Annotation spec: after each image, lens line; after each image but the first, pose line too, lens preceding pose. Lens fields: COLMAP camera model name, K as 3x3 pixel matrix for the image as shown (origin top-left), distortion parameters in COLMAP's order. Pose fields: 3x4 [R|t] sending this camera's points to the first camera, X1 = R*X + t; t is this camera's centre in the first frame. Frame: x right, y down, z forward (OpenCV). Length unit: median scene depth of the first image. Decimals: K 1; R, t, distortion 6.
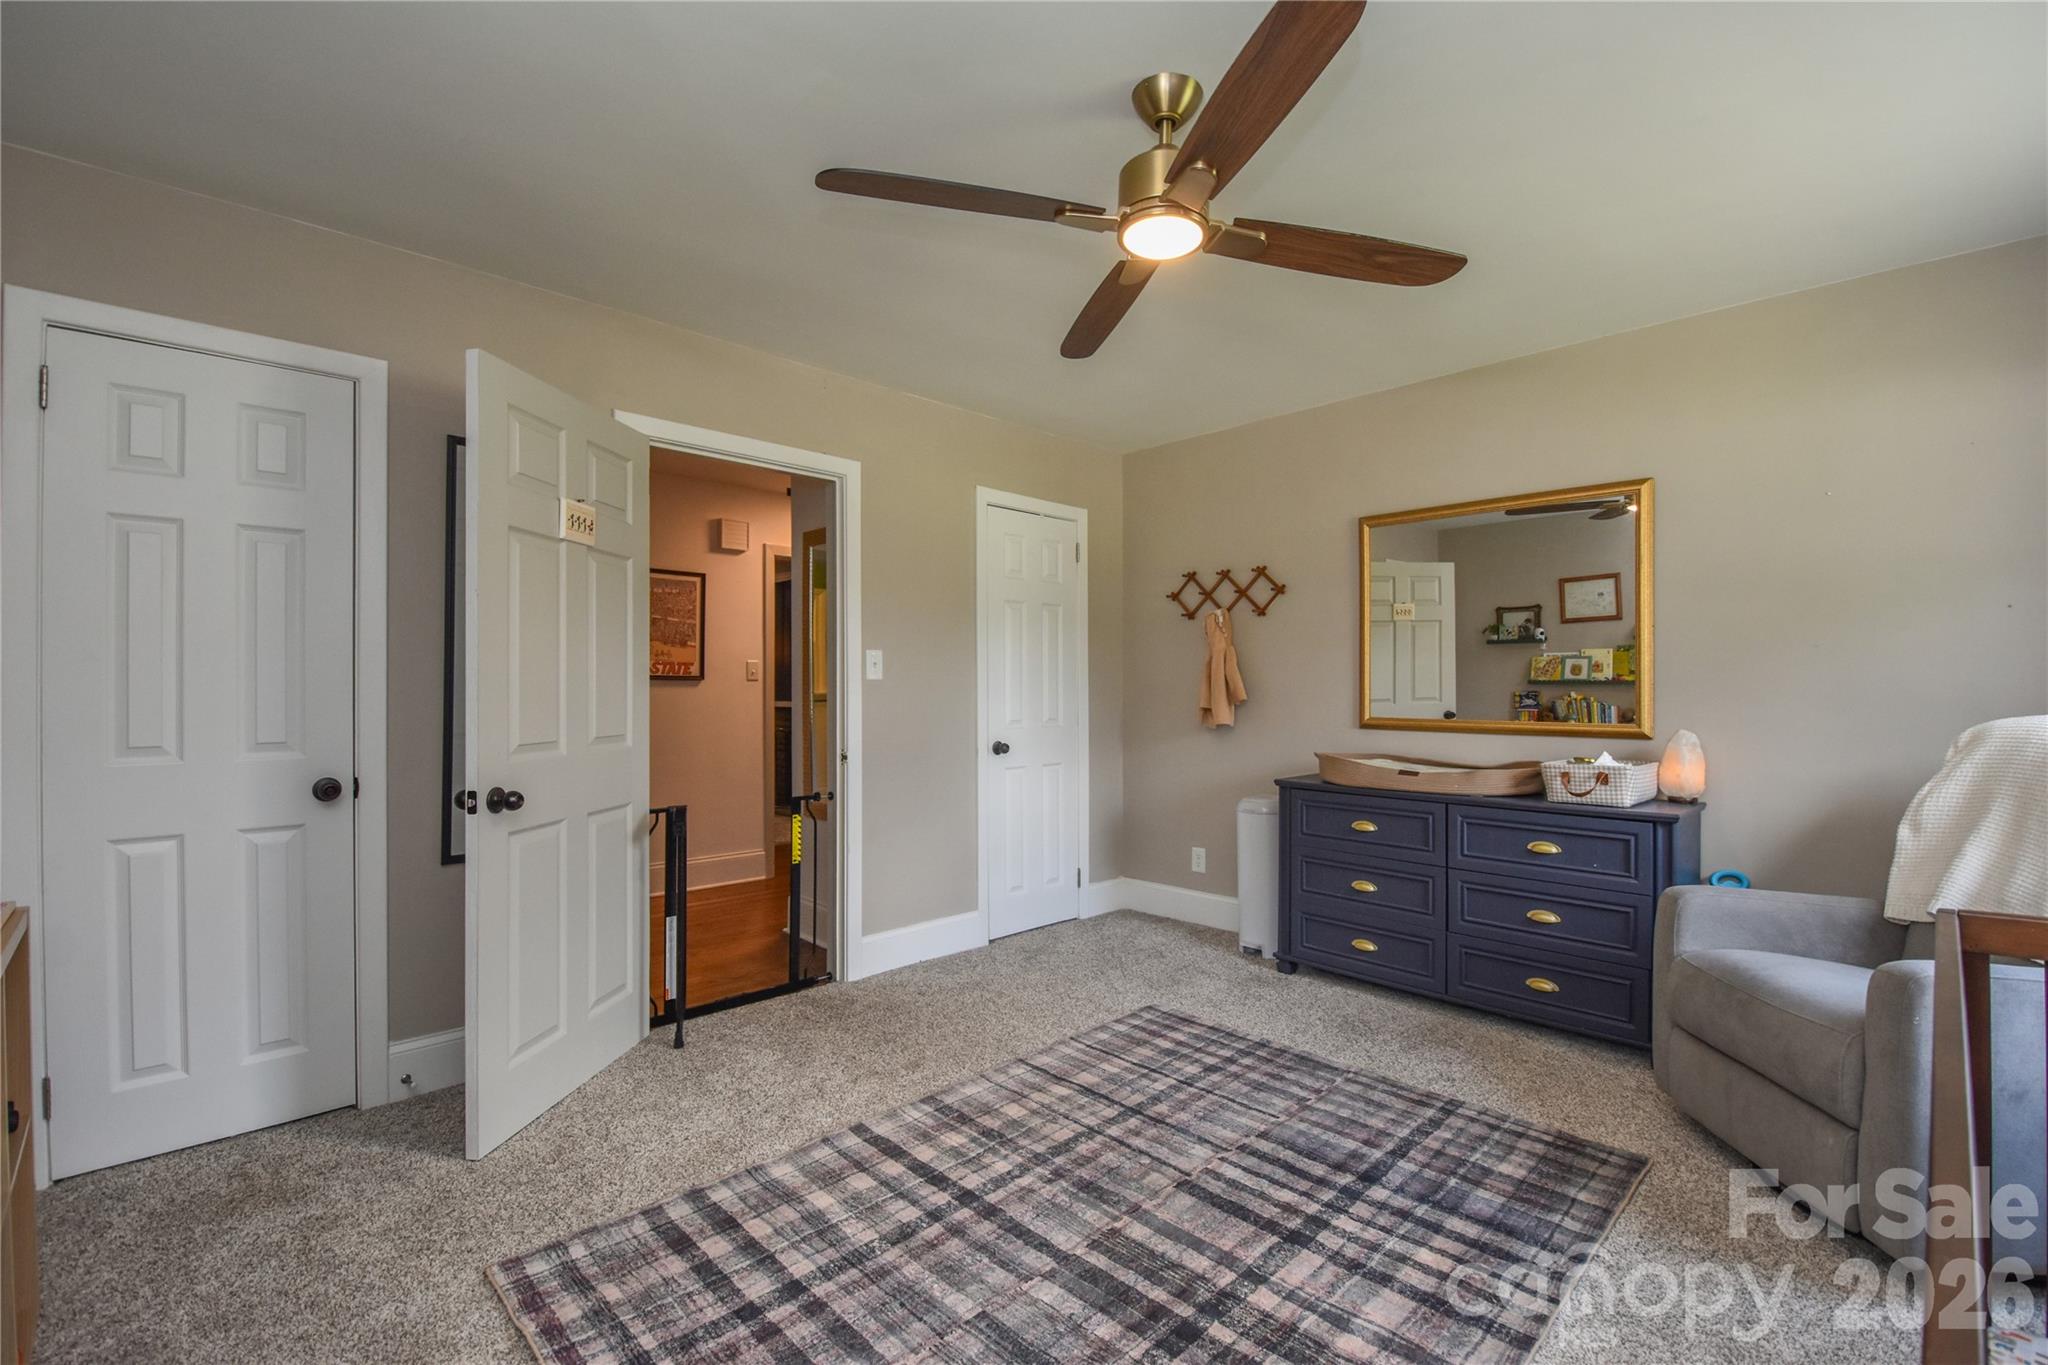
lens RADIAL K [[901.8, 0, 1024.6], [0, 901.8, 687.0], [0, 0, 1]] dist [-0.003011, -0.012595]
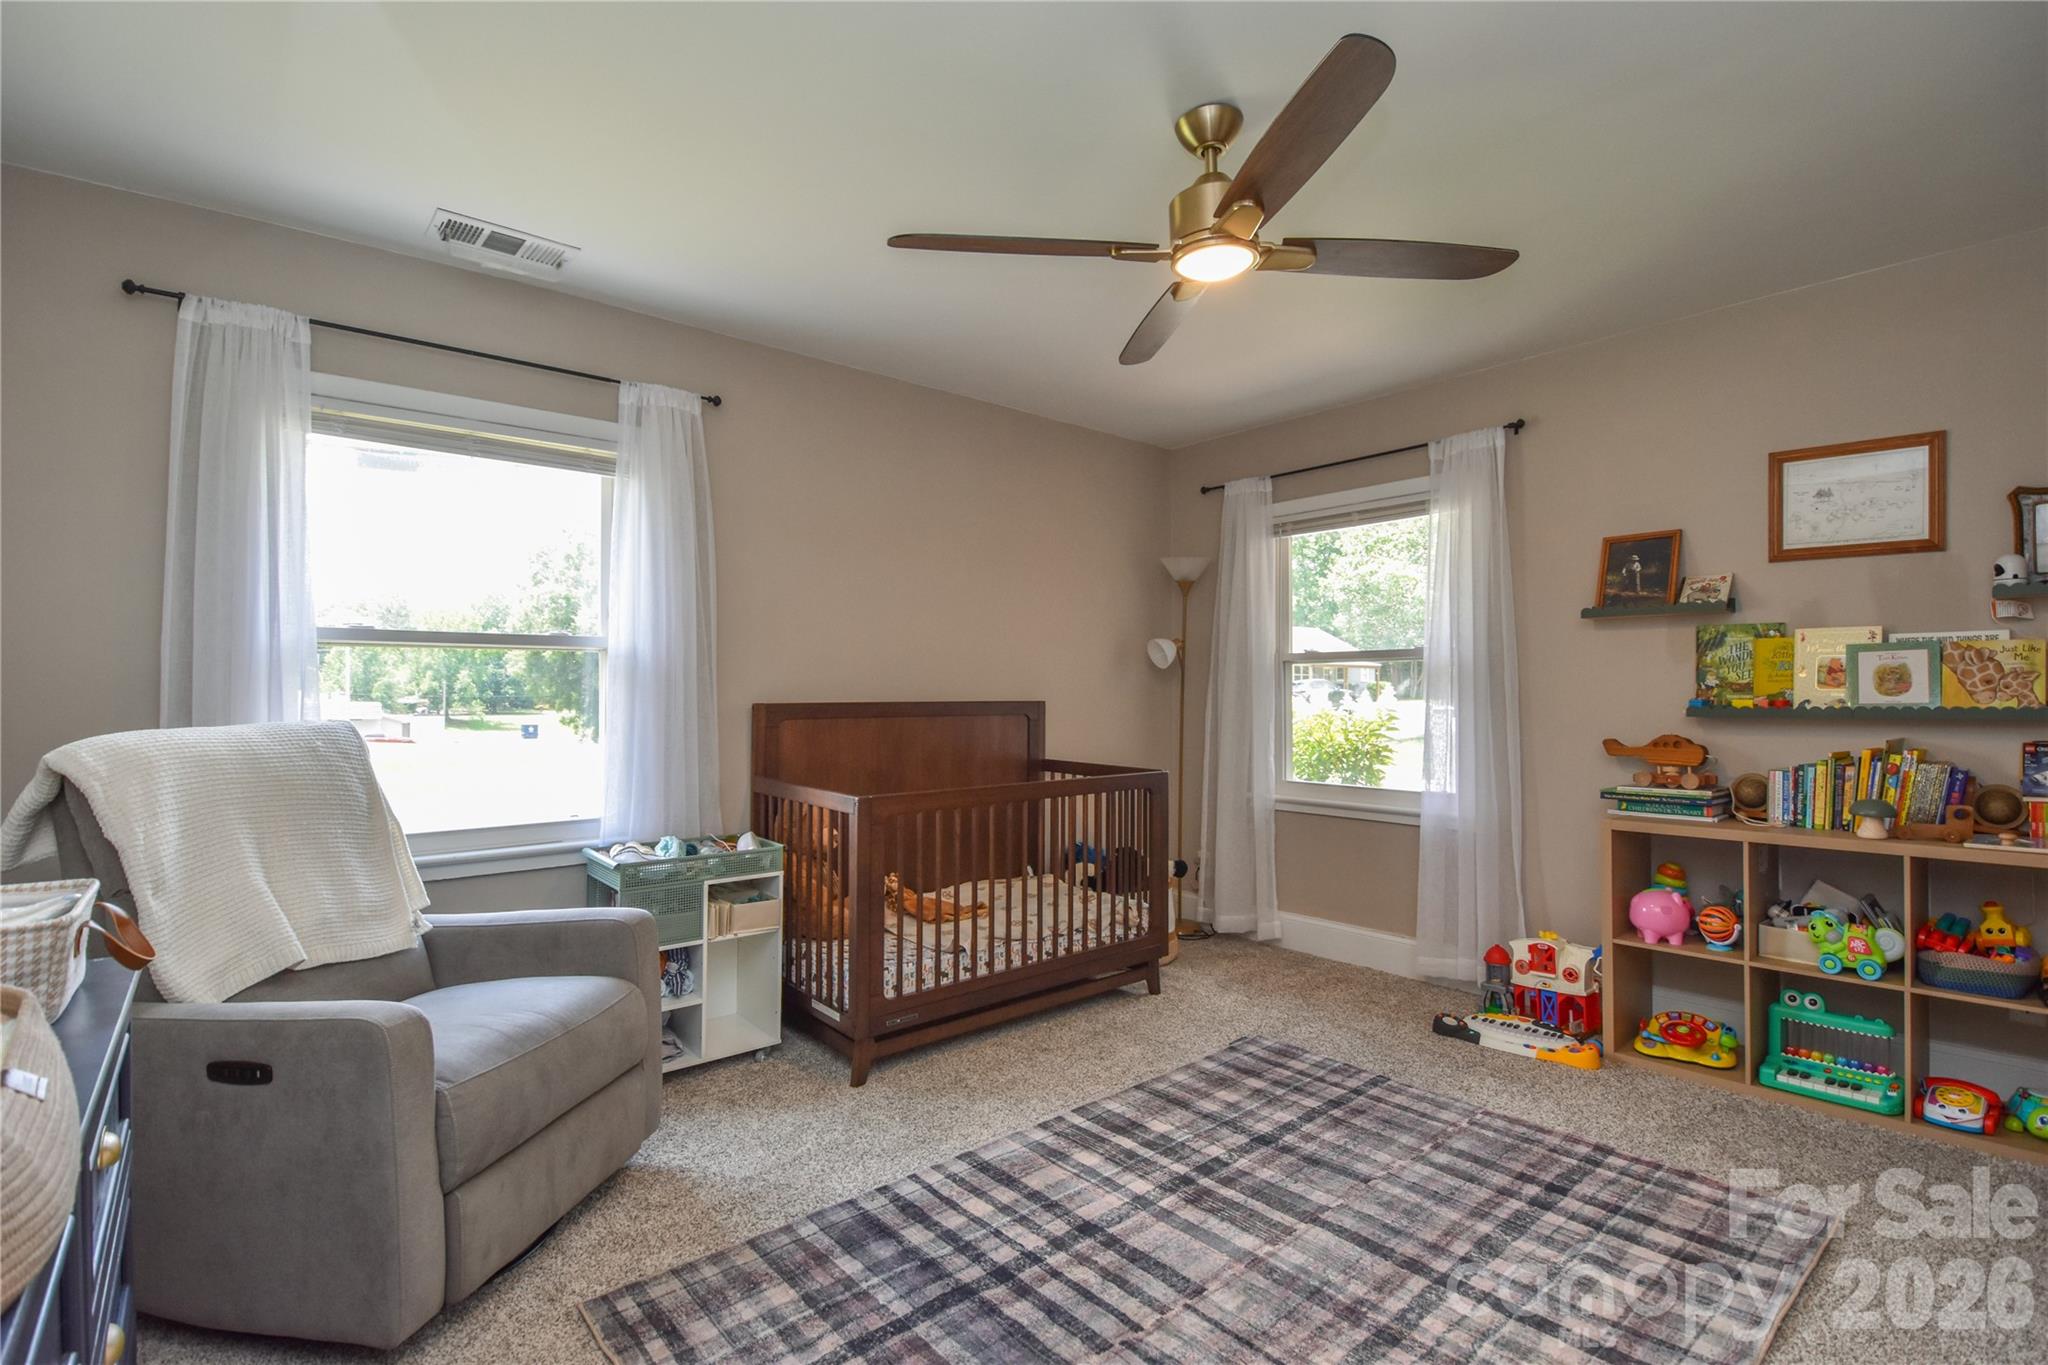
lens RADIAL K [[965.0, 0, 1024.4], [0, 965.0, 687.2], [0, 0, 1]] dist [-0.006762, -0.005841]
pose [[-0.997849, 0.007034, 0.065182, 0.304555], [0.006207, 0.999898, -0.012893, 0.008129], [-0.065266, -0.012461, -0.997790, 2.131250]]
